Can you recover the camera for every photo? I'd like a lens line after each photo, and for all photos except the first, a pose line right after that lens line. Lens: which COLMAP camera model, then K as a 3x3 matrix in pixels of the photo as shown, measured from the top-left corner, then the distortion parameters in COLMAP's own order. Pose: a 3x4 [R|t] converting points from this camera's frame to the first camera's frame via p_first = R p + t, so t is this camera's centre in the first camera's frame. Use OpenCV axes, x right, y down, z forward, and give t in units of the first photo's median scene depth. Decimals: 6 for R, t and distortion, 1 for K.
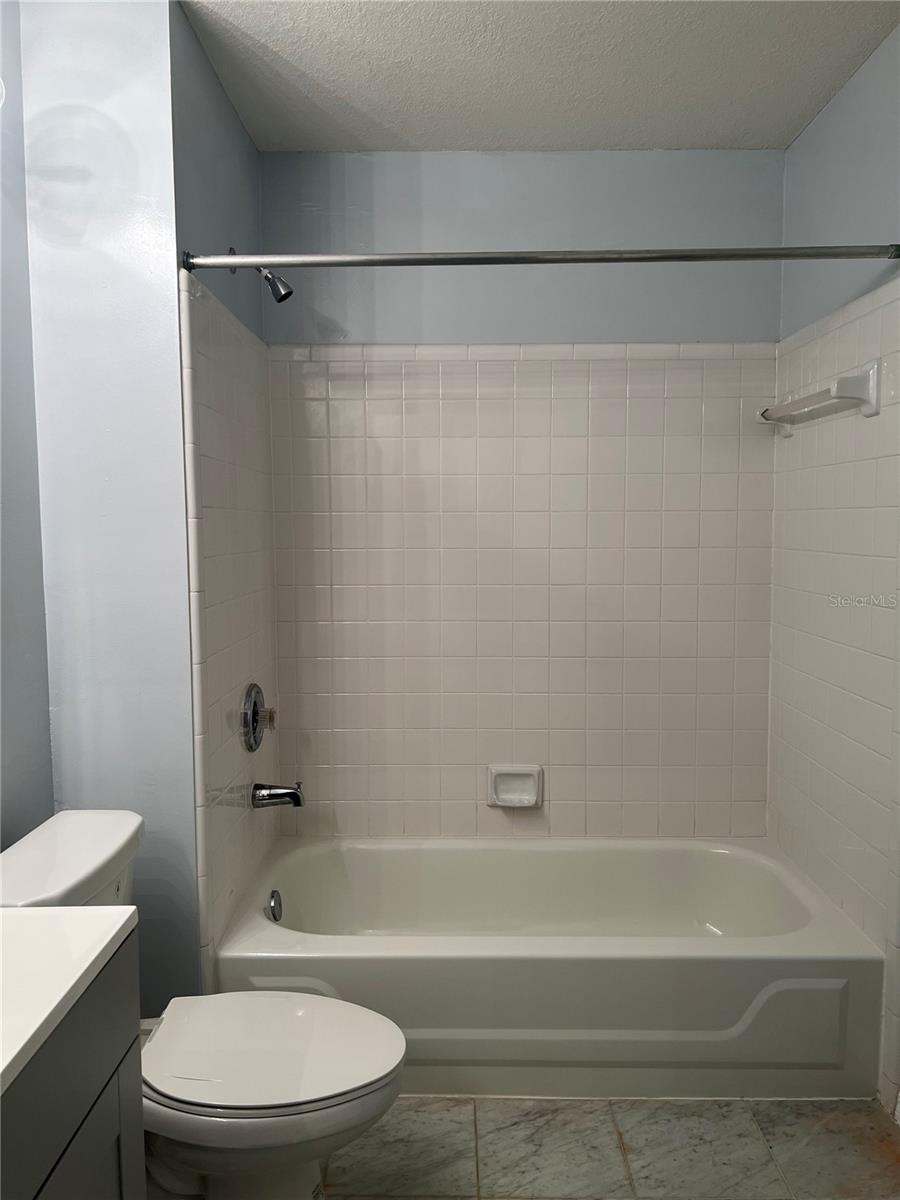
lens RADIAL K [[899.3, 0, 437.2], [0, 899.3, 591.8], [0, 0, 1]] dist [0.069574, -0.087547]
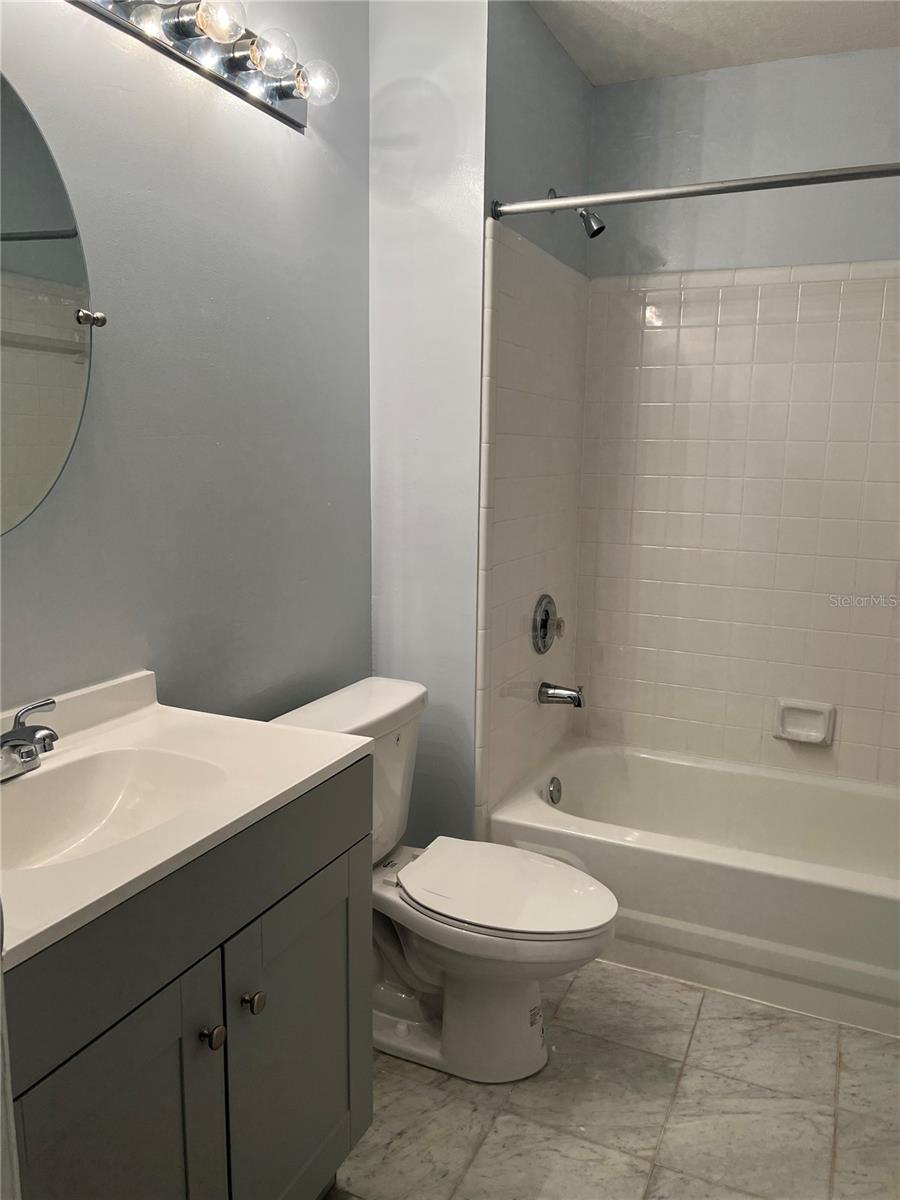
lens RADIAL K [[899.3, 0, 458.4], [0, 899.3, 605.5], [0, 0, 1]] dist [0.069574, -0.087547]
pose [[0.916525, 0.089030, -0.389944, 0.157757], [-0.052930, 0.993335, 0.102387, 0.008477], [0.396461, -0.073200, 0.915129, -0.075994]]
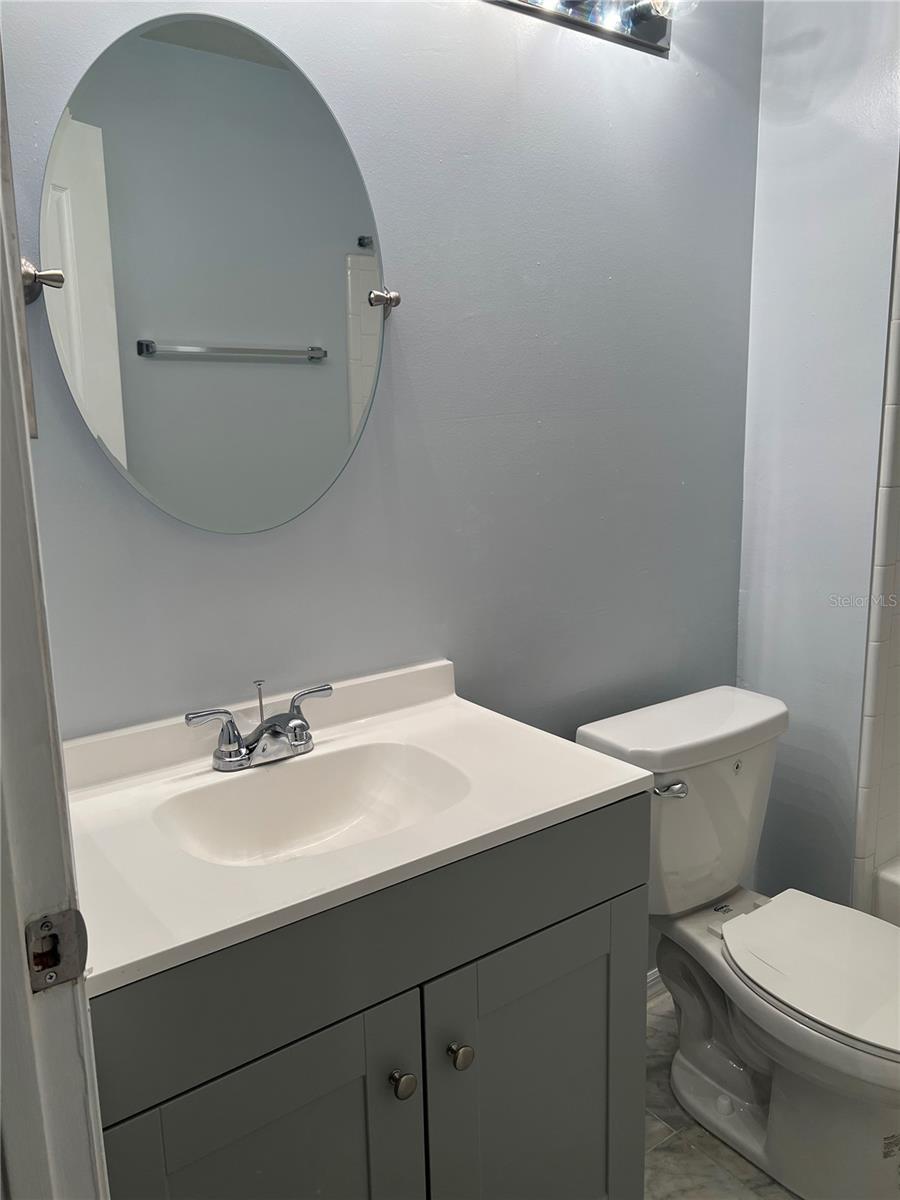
lens RADIAL K [[899.3, 0, 447.3], [0, 899.3, 596.7], [0, 0, 1]] dist [0.069574, -0.087547]
pose [[0.597127, 0.147428, -0.788482, 0.200372], [-0.044094, 0.987512, 0.151249, -0.009332], [0.800934, -0.055548, 0.596171, 0.092248]]
